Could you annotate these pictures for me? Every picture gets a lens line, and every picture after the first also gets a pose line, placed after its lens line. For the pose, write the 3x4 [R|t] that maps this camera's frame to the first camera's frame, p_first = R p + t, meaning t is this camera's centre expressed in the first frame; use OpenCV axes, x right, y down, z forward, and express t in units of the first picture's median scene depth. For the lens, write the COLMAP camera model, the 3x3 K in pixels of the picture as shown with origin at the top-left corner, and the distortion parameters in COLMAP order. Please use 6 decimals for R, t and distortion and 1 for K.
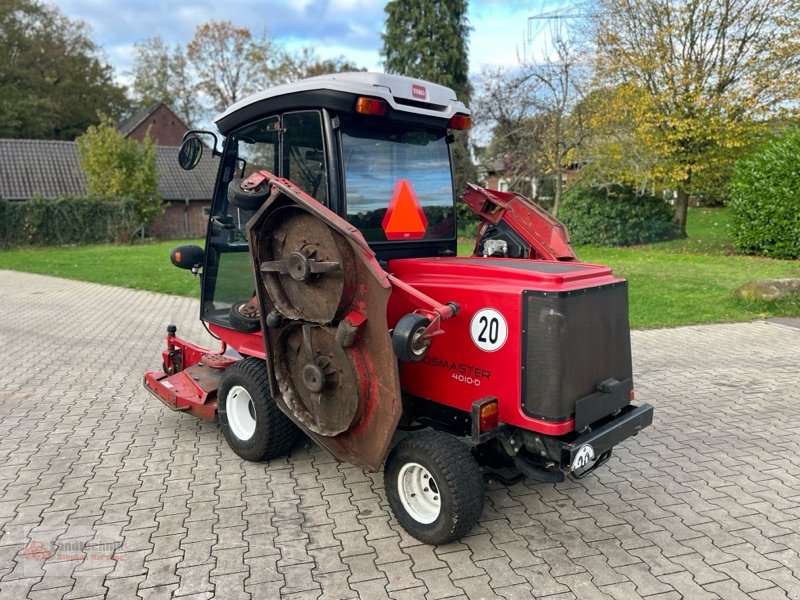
lens RADIAL K [[599.5, 0, 400.2], [0, 599.5, 295.0], [0, 0, 1]] dist [0.045665, -0.049000]
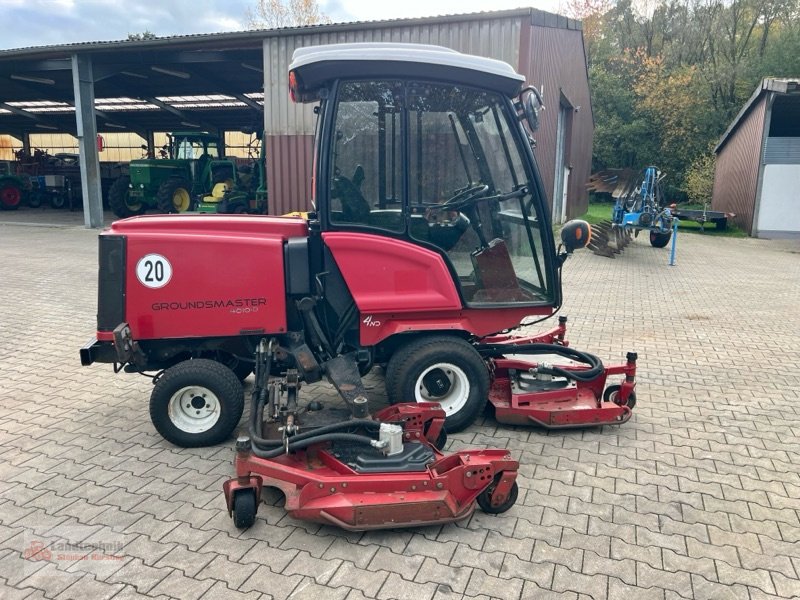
lens RADIAL K [[599.5, 0, 404.4], [0, 599.5, 301.0], [0, 0, 1]] dist [0.045665, -0.049000]
pose [[-0.586257, 0.161683, -0.793827, 0.115091], [-0.125452, 0.949943, 0.286129, -0.036635], [0.800353, 0.267332, -0.536627, 0.252106]]
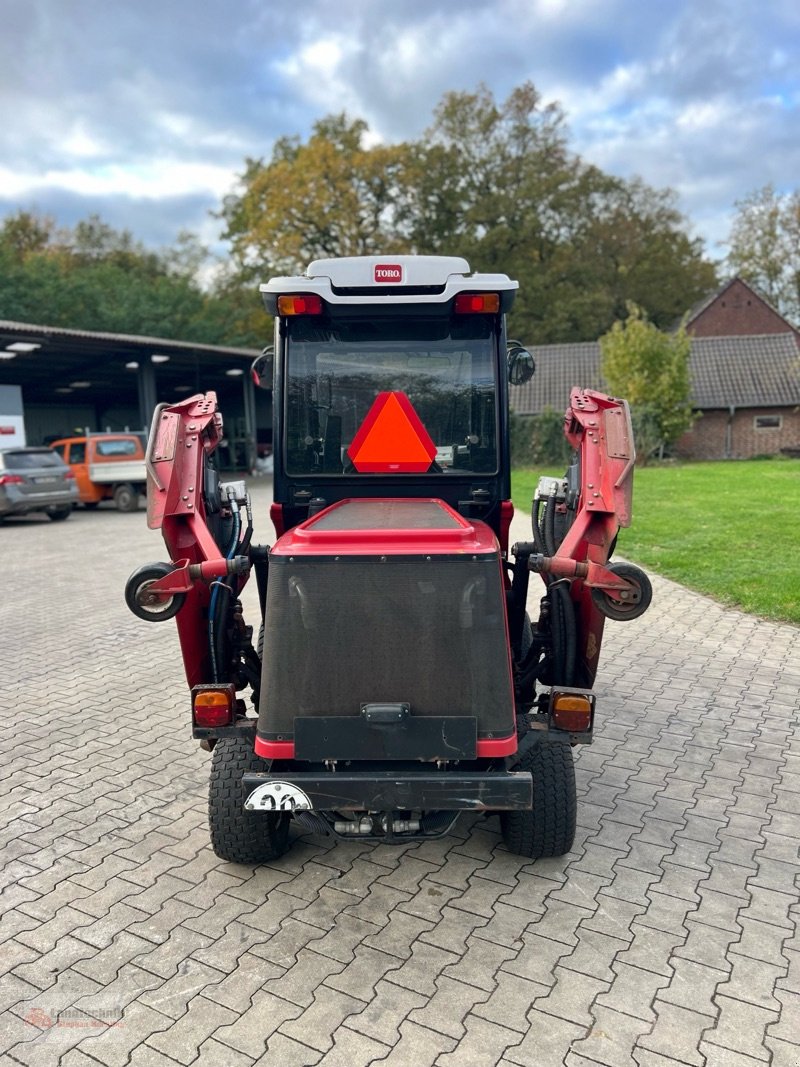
lens RADIAL K [[799.6, 0, 406.7], [0, 799.6, 532.8], [0, 0, 1]] dist [0.045665, -0.049000]
pose [[0.697183, 0.084813, -0.711859, 0.104731], [-0.085718, 0.995716, 0.034681, -0.007747], [0.711750, 0.036840, 0.701466, 0.045867]]
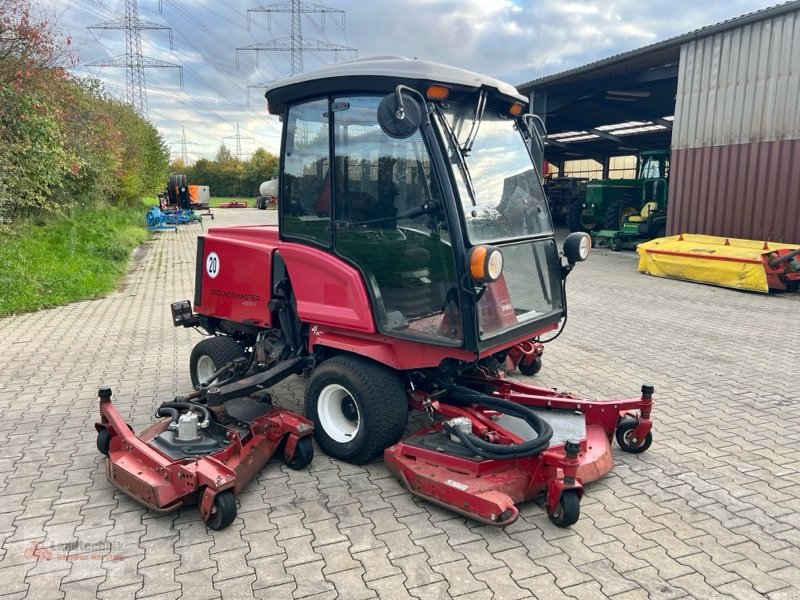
lens RADIAL K [[599.5, 0, 403.3], [0, 599.5, 300.8], [0, 0, 1]] dist [0.045665, -0.049000]
pose [[-0.996292, 0.016397, -0.084458, -0.003417], [-0.011165, 0.948726, 0.315902, -0.044229], [0.085307, 0.315674, -0.945025, 0.310487]]
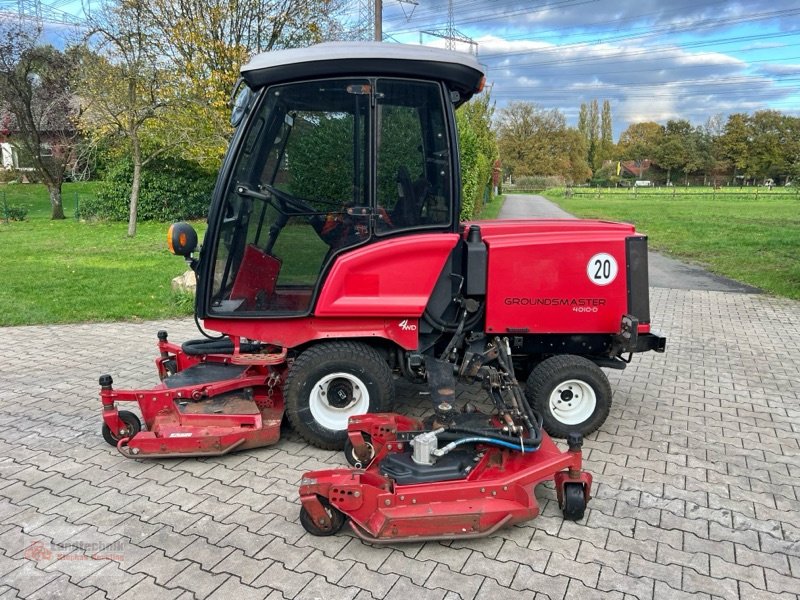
lens RADIAL K [[599.5, 0, 409.1], [0, 599.5, 297.5], [0, 0, 1]] dist [0.045665, -0.049000]
pose [[0.652579, -0.134435, 0.745700, -0.126977], [0.101531, 0.990774, 0.089765, -0.004947], [-0.750888, 0.017133, 0.660207, 0.046456]]
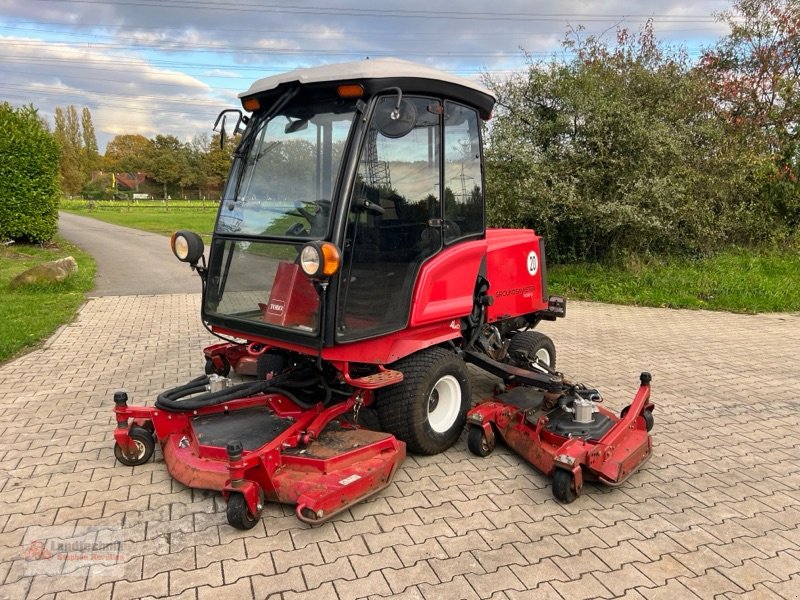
lens RADIAL K [[599.5, 0, 406.1], [0, 599.5, 306.1], [0, 0, 1]] dist [0.045665, -0.049000]
pose [[-0.077697, -0.168774, 0.982588, -0.173707], [0.132033, 0.975144, 0.177936, -0.020084], [-0.988196, 0.143559, -0.053482, 0.161455]]
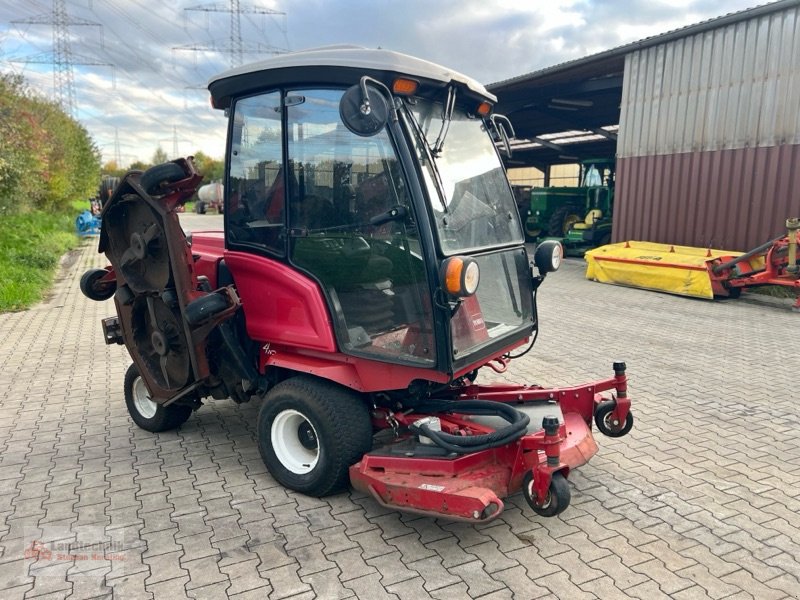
lens RADIAL K [[599.5, 0, 401.6], [0, 599.5, 308.0], [0, 0, 1]] dist [0.045665, -0.049000]
pose [[-0.984635, 0.024991, -0.172825, -0.000646], [-0.031336, 0.948354, 0.315663, -0.042132], [0.171788, 0.316229, -0.933000, 0.298481]]
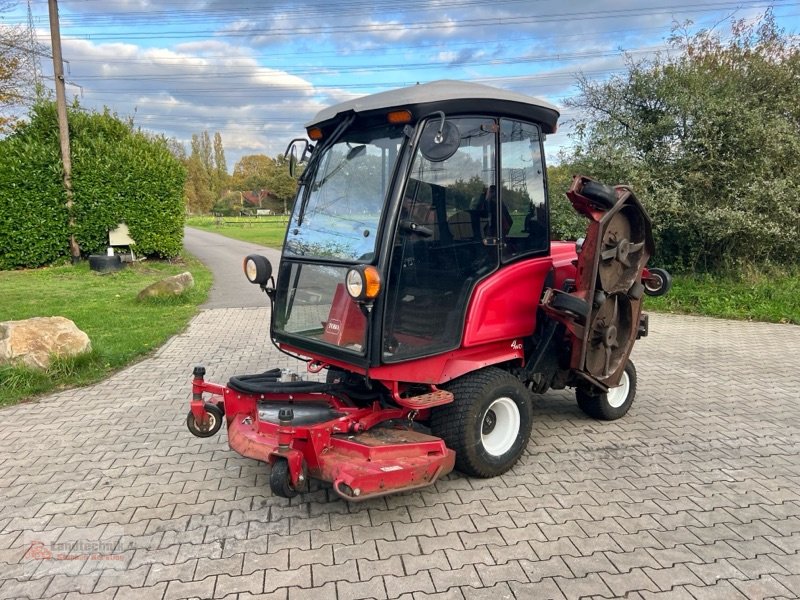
lens RADIAL K [[599.5, 0, 396.8], [0, 599.5, 304.9], [0, 0, 1]] dist [0.045665, -0.049000]
pose [[0.115948, -0.152791, 0.981433, -0.174196], [0.159349, 0.978160, 0.133455, -0.020942], [-0.980390, 0.140916, 0.137763, 0.148684]]
